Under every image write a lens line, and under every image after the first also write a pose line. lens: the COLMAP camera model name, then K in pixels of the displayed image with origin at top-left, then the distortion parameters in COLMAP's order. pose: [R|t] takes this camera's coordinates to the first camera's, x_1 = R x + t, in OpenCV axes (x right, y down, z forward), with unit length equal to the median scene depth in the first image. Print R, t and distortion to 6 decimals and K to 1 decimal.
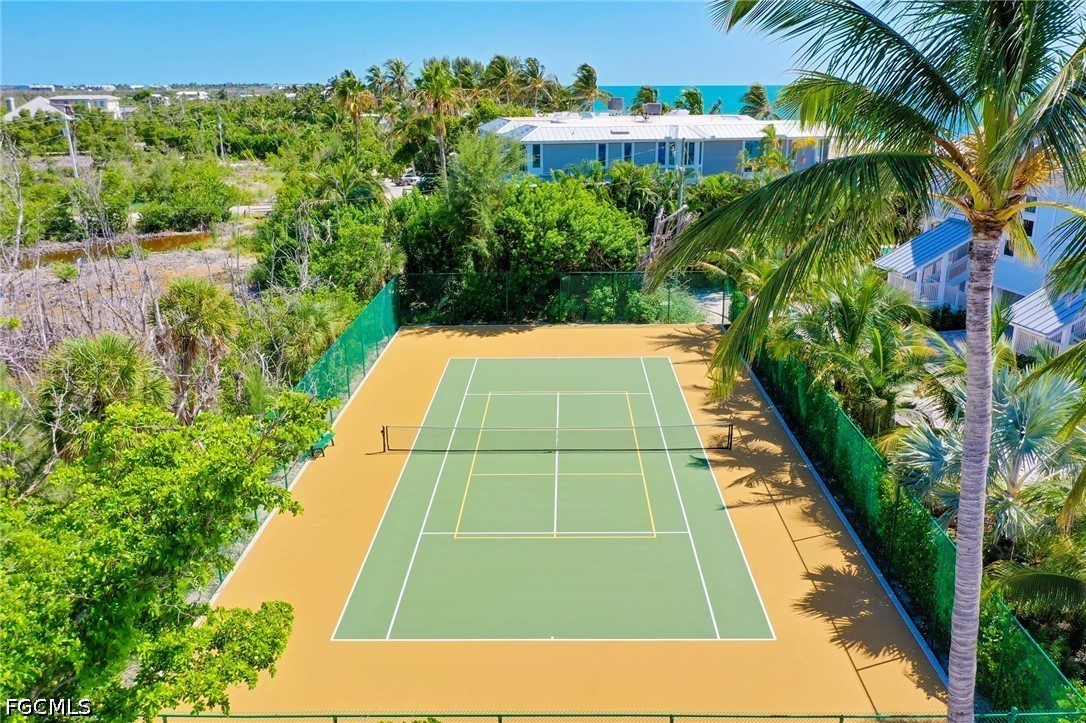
lens RADIAL K [[895.5, 0, 543.0], [0, 895.5, 361.5], [0, 0, 1]] dist [0.014519, 0.002879]
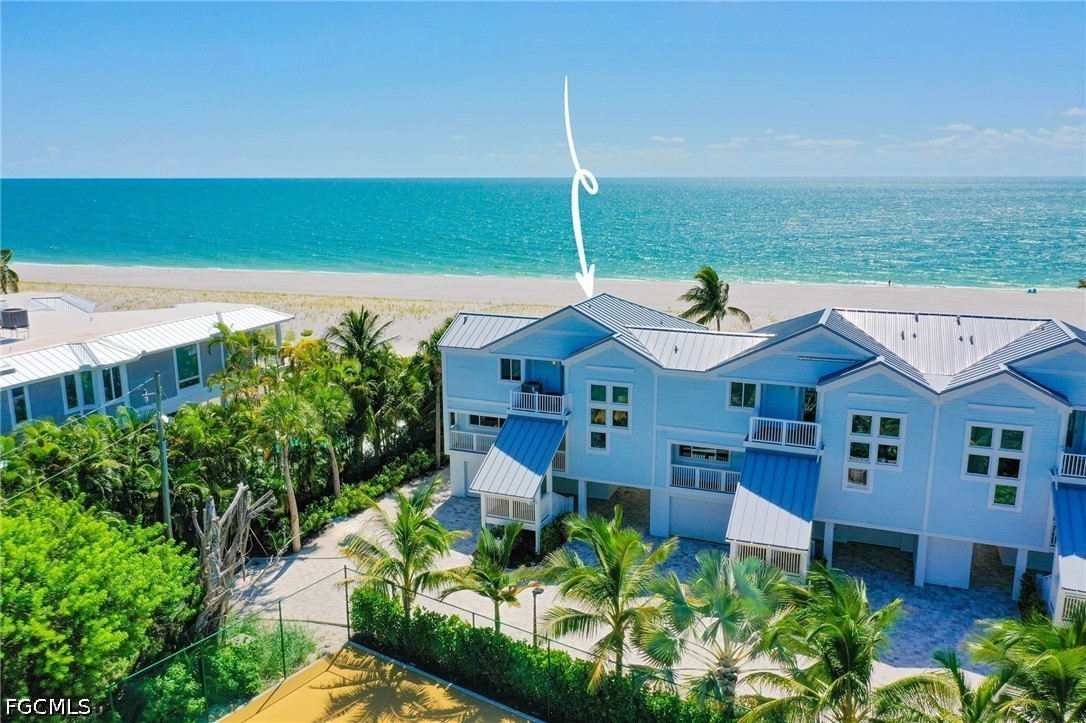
lens RADIAL K [[895.5, 0, 543.0], [0, 895.5, 361.5], [0, 0, 1]] dist [0.014519, 0.002879]
pose [[0.531403, -0.172764, 0.829315, -0.277205], [0.251876, 0.966931, 0.040037, -0.264421], [-0.808807, 0.187609, 0.557345, 0.526433]]
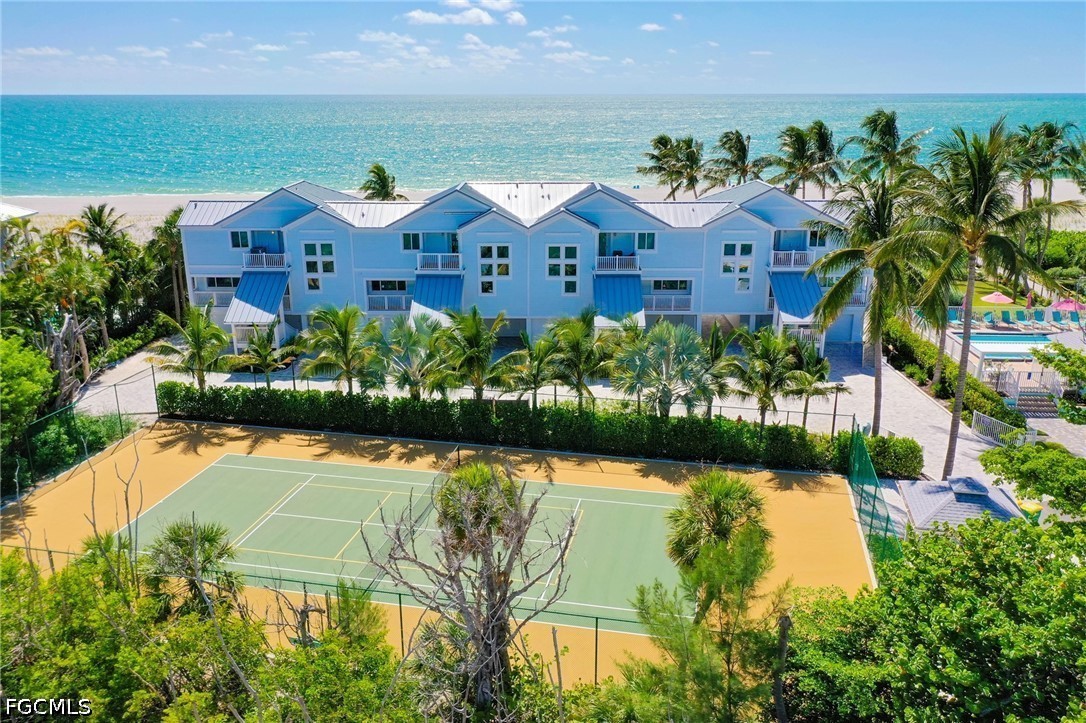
lens RADIAL K [[895.5, 0, 543.0], [0, 895.5, 361.5], [0, 0, 1]] dist [0.014519, 0.002879]
pose [[0.189078, -0.282495, 0.940450, -0.702517], [0.294370, 0.929985, 0.220169, -0.216425], [-0.936801, 0.235211, 0.258998, 0.382728]]
